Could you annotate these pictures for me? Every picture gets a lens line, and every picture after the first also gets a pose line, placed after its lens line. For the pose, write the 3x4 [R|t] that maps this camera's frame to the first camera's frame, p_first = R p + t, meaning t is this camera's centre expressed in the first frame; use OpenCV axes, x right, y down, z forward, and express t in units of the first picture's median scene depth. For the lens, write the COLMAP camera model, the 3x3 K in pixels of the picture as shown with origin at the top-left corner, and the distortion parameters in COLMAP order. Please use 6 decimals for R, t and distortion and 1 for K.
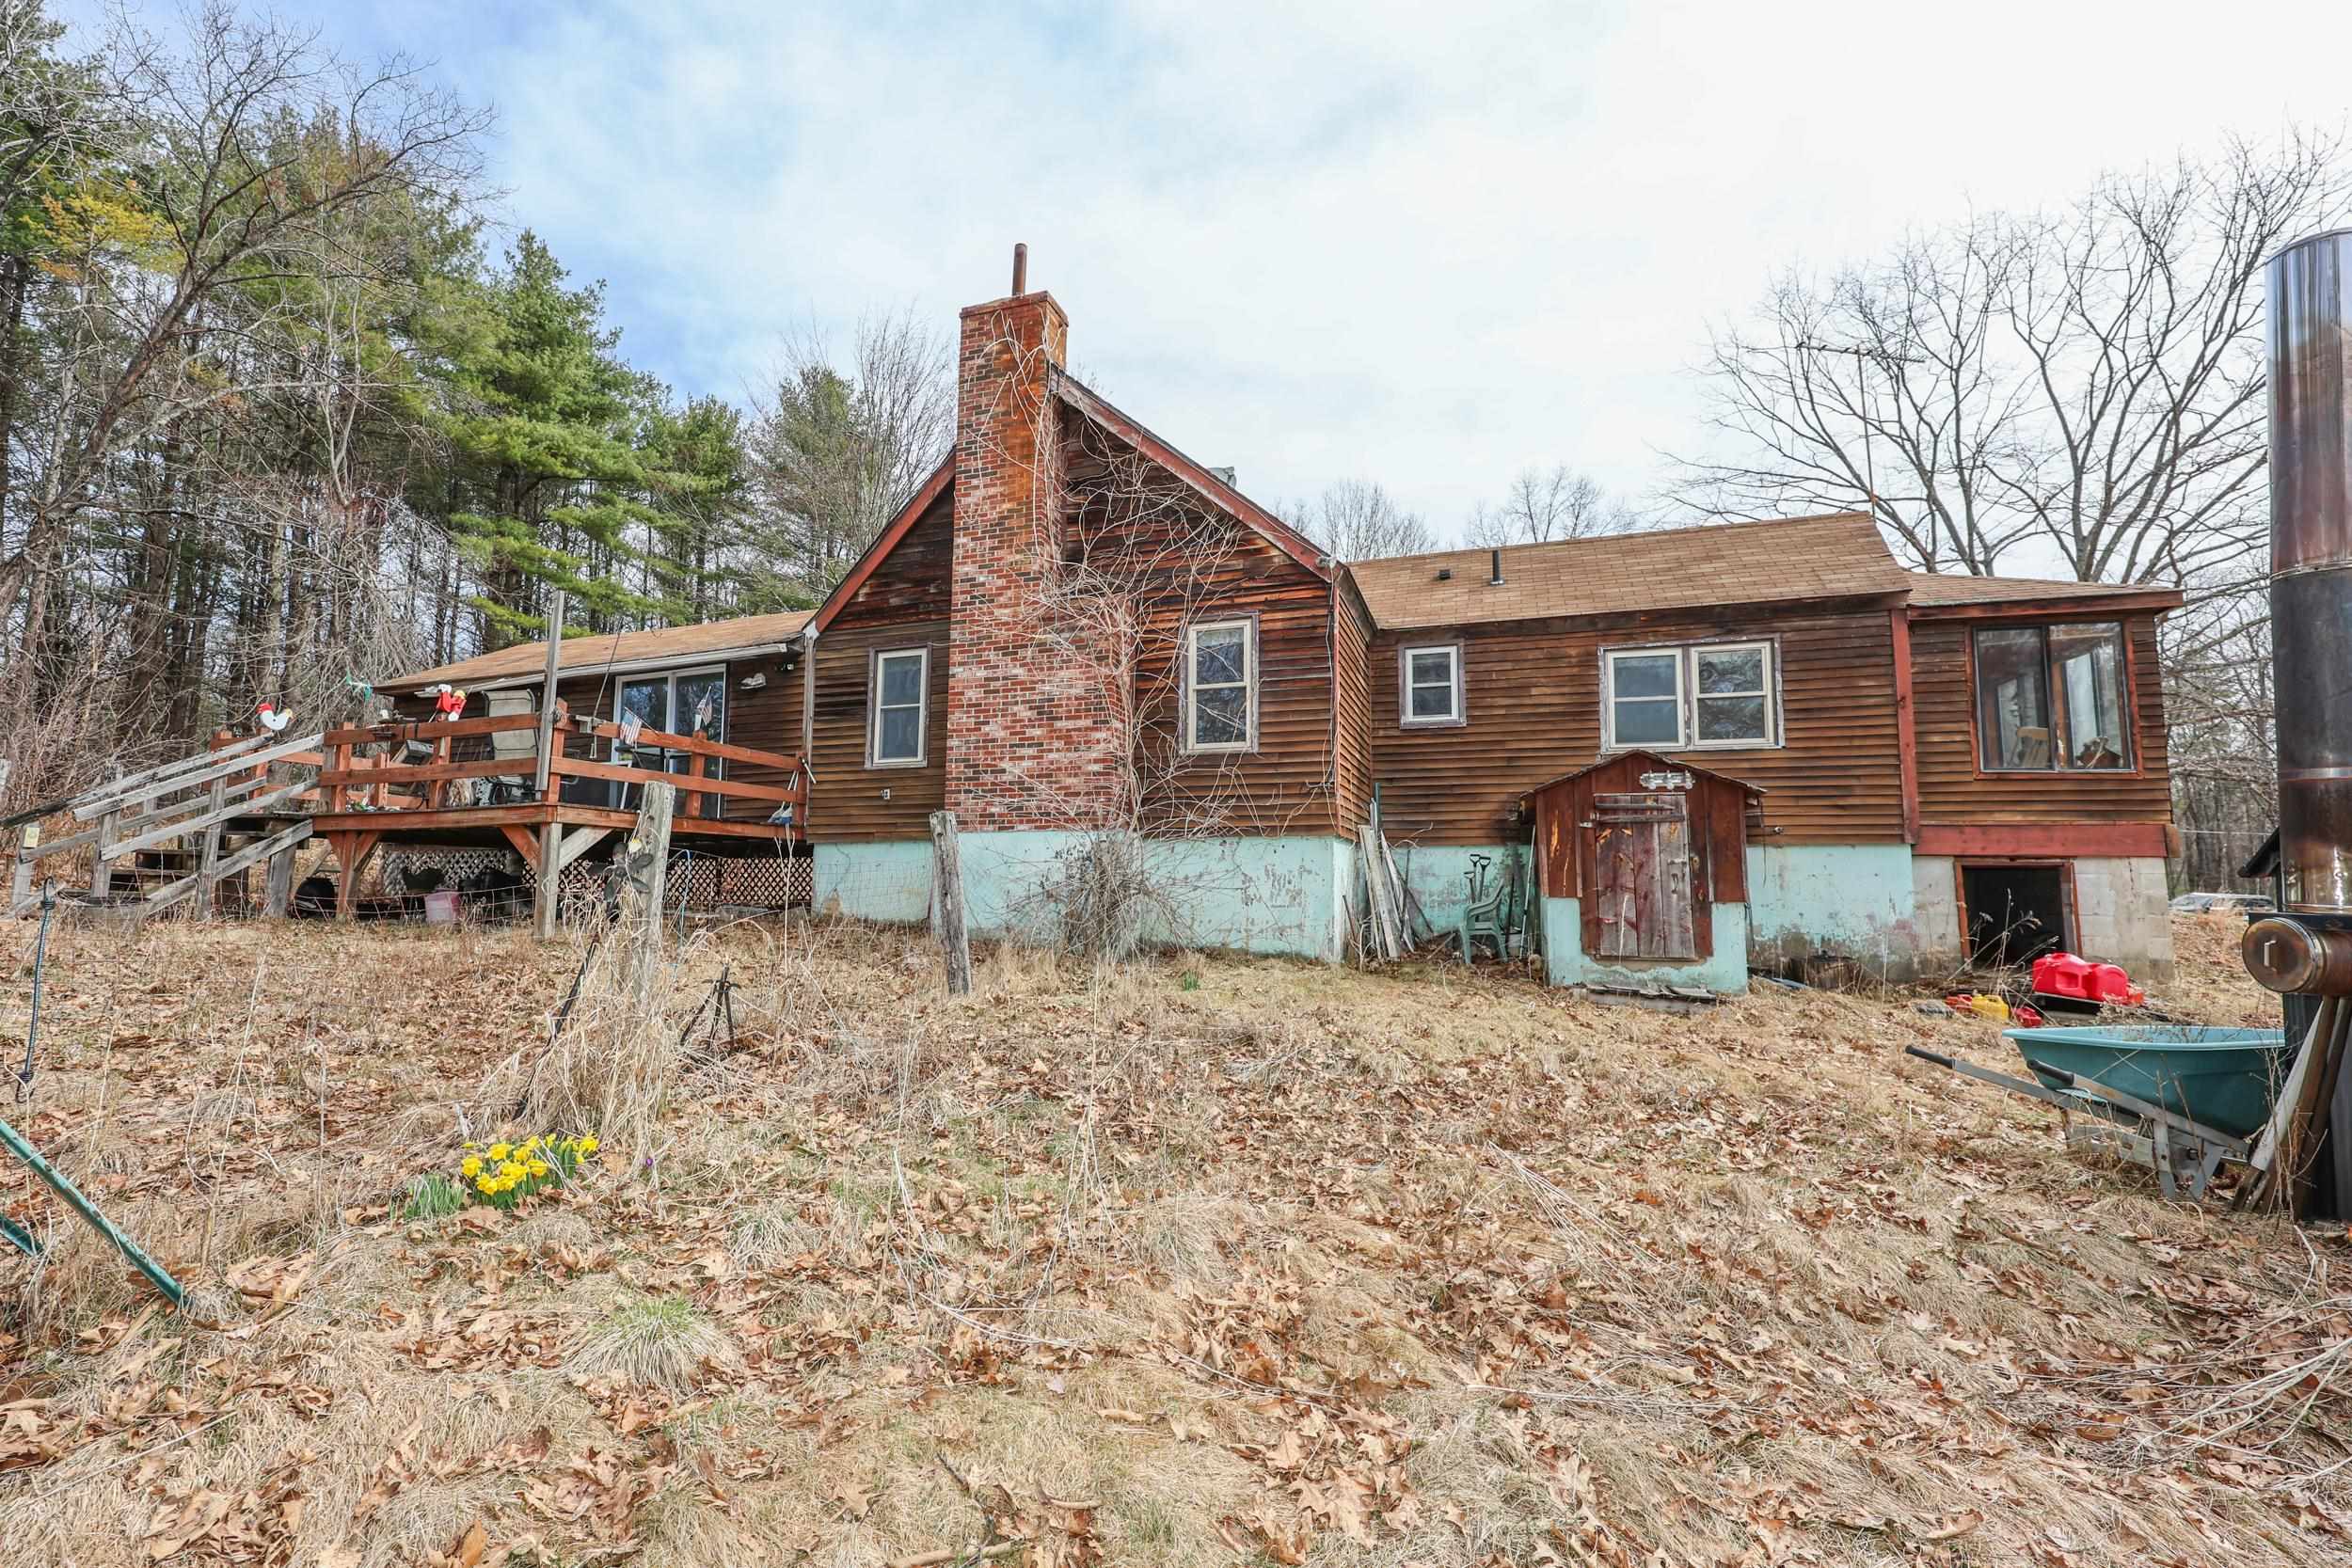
lens RADIAL K [[960.1, 0, 1176.0], [0, 960.1, 784.0], [0, 0, 1]] dist [-0.000504, -0.000251]
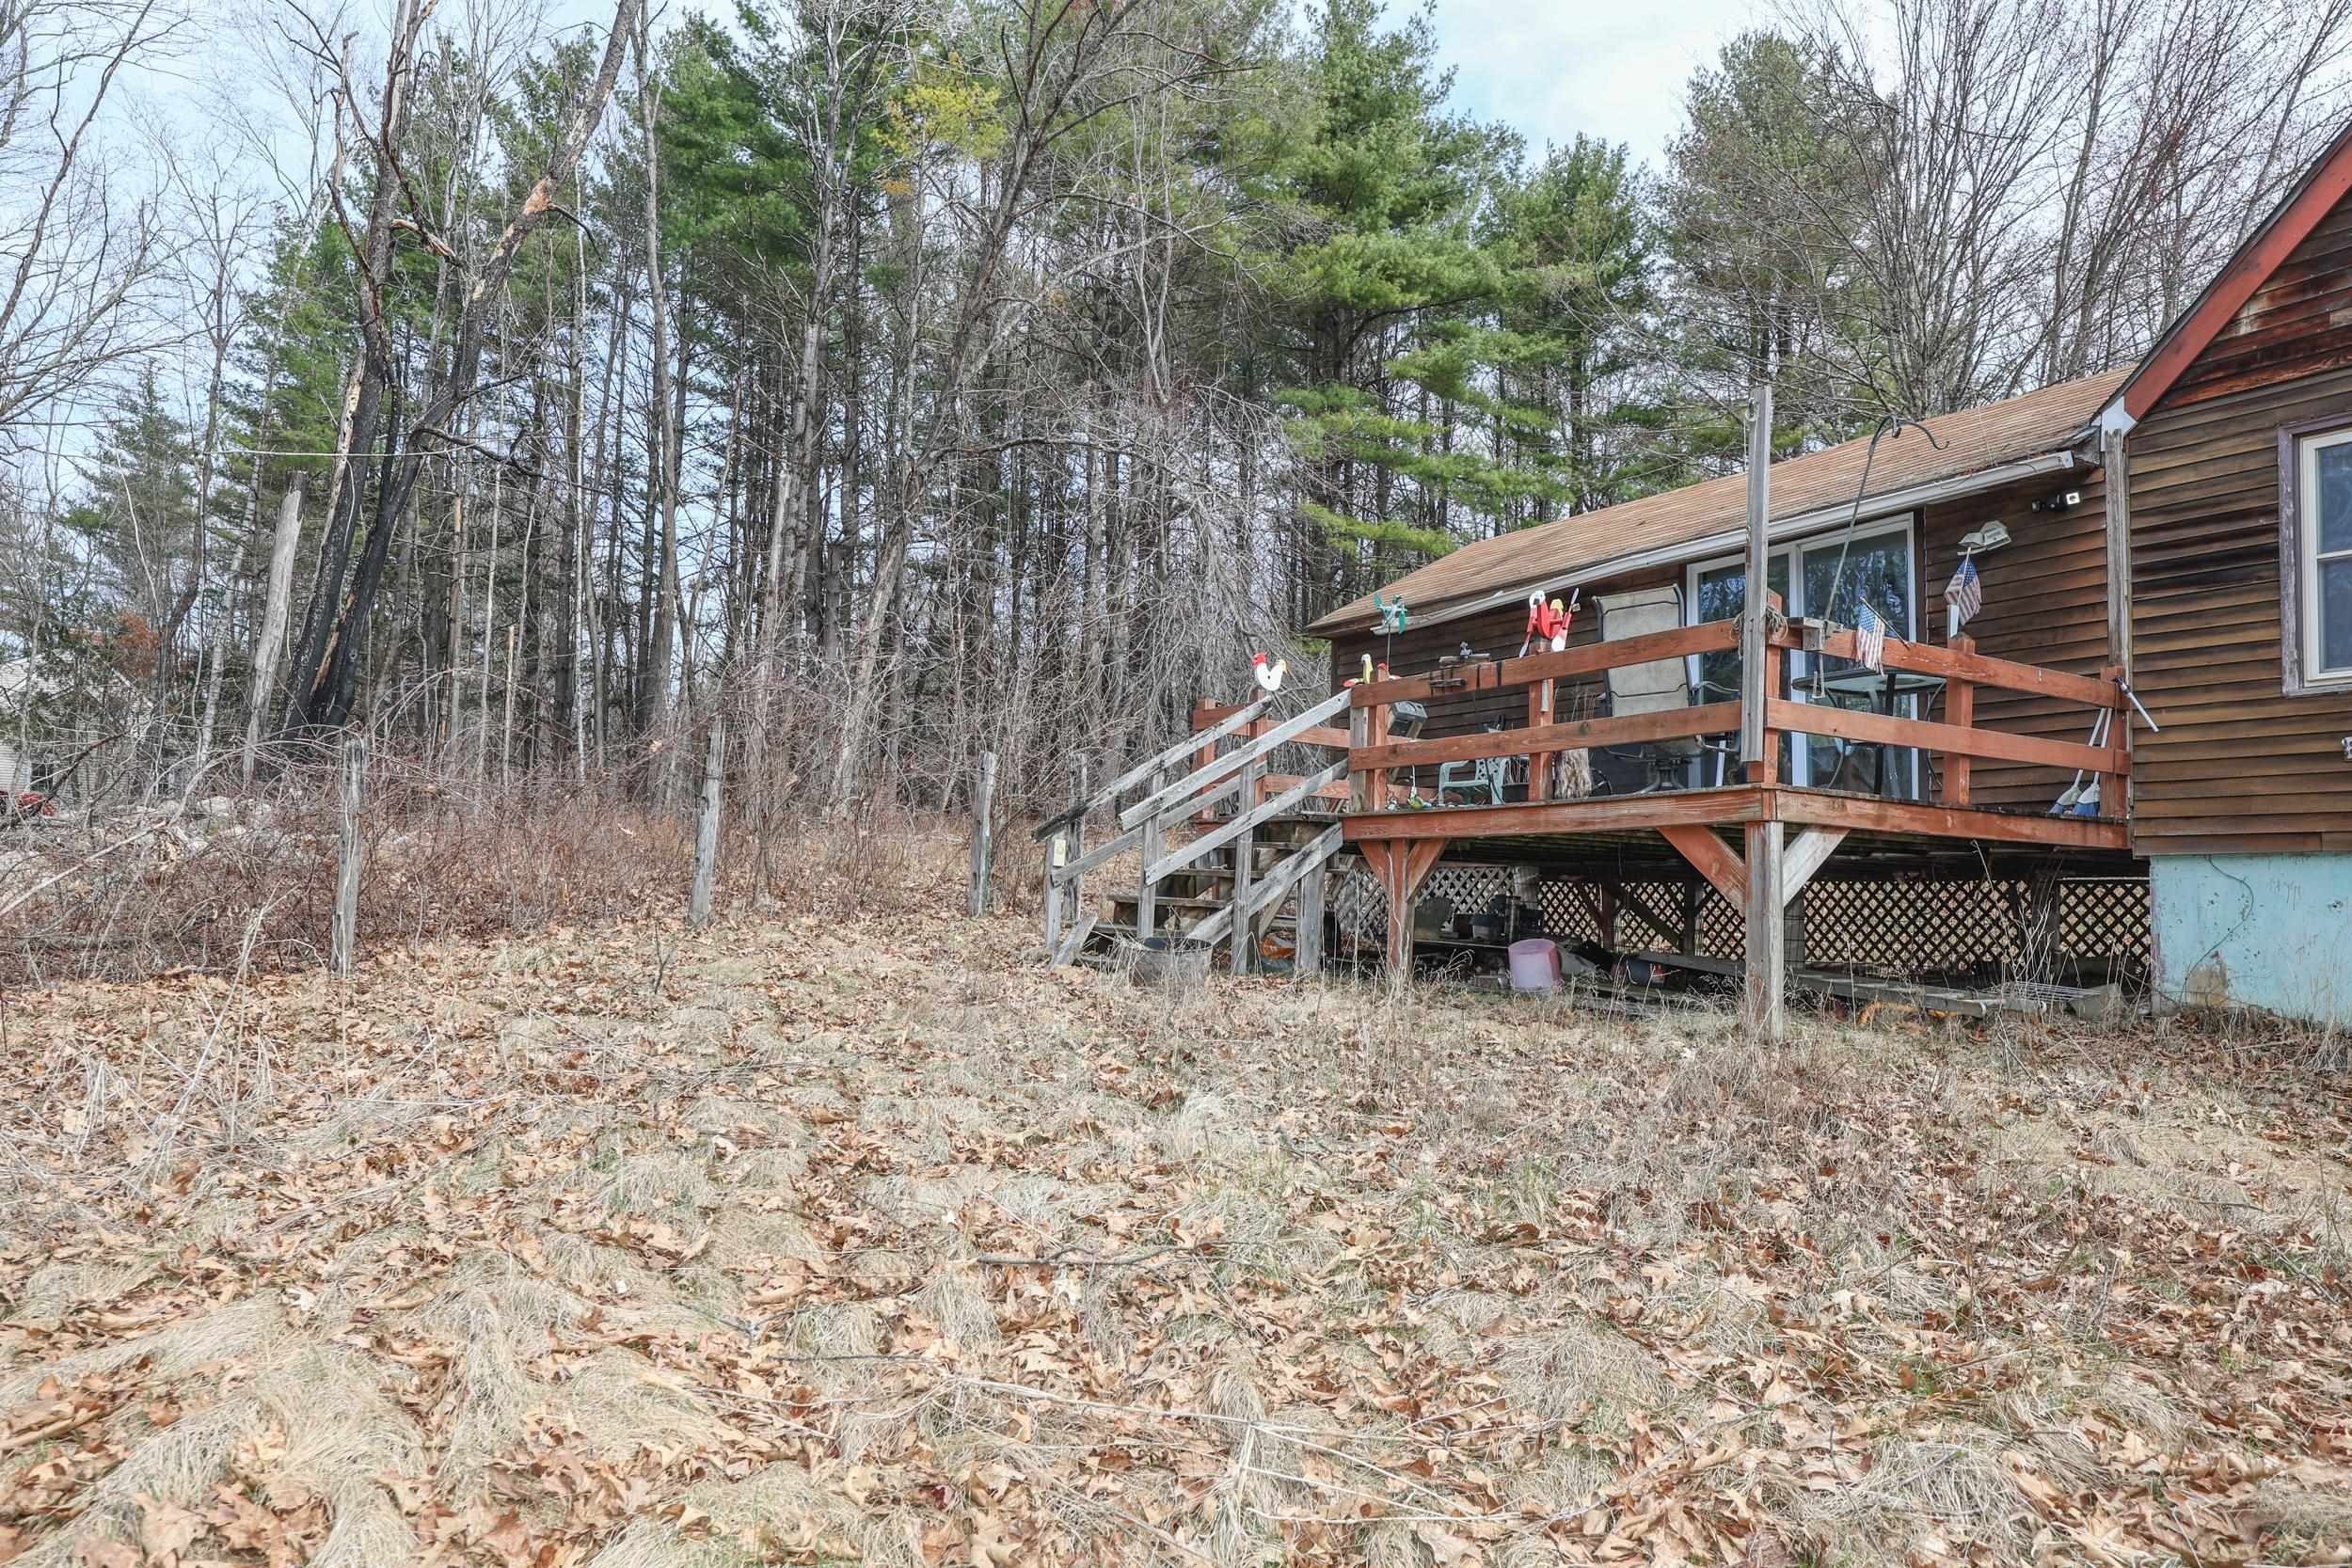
lens RADIAL K [[1589.5, 0, 1176.0], [0, 1589.5, 784.0], [0, 0, 1]] dist [0.001925, -0.001303]
pose [[0.781574, -0.031134, -0.623035, -0.256513], [0.043710, 0.999032, 0.004909, 0.000294], [0.622280, -0.031069, 0.782178, 0.070604]]
